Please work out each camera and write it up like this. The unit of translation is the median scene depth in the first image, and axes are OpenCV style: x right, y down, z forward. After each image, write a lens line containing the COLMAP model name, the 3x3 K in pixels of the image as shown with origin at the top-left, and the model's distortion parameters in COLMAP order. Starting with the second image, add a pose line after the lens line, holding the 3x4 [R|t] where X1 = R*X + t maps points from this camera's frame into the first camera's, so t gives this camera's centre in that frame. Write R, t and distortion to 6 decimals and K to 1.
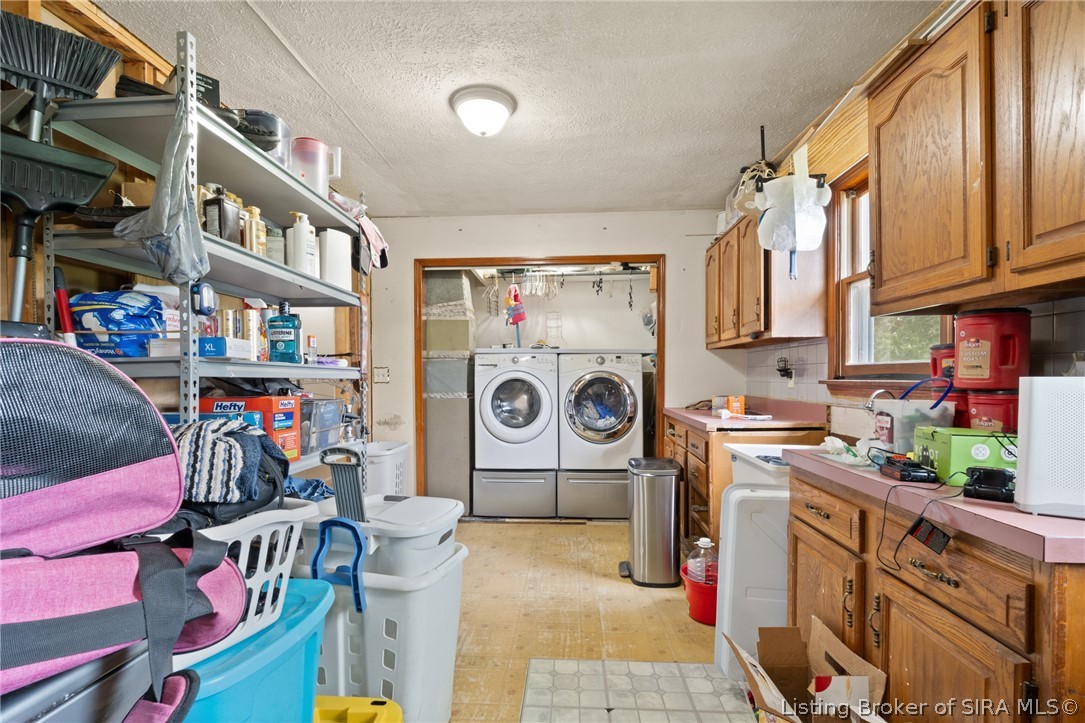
lens RADIAL K [[497.3, 0, 541.5], [0, 497.3, 369.5], [0, 0, 1]] dist [-0.000656, -0.000388]
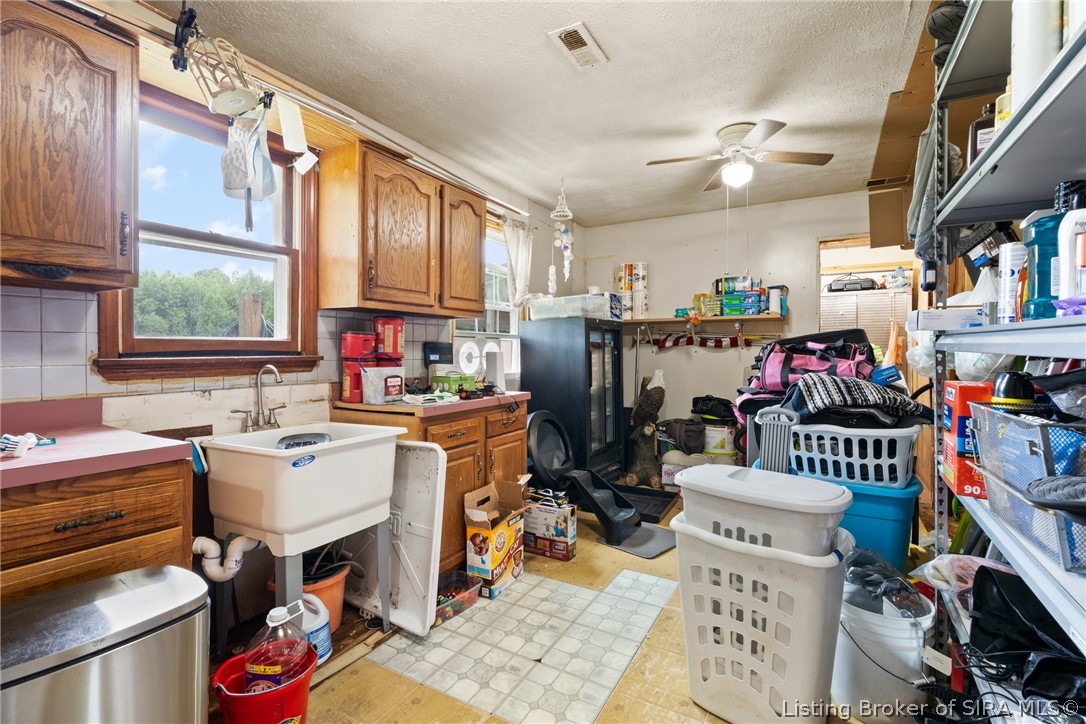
lens RADIAL K [[497.7, 0, 542.9], [0, 497.7, 357.4], [0, 0, 1]] dist [-0.000656, -0.000388]
pose [[-0.900162, -0.002867, 0.435547, -0.297362], [-0.001401, 0.999992, 0.003687, 0.019483], [-0.435554, 0.002709, -0.900159, 1.714920]]
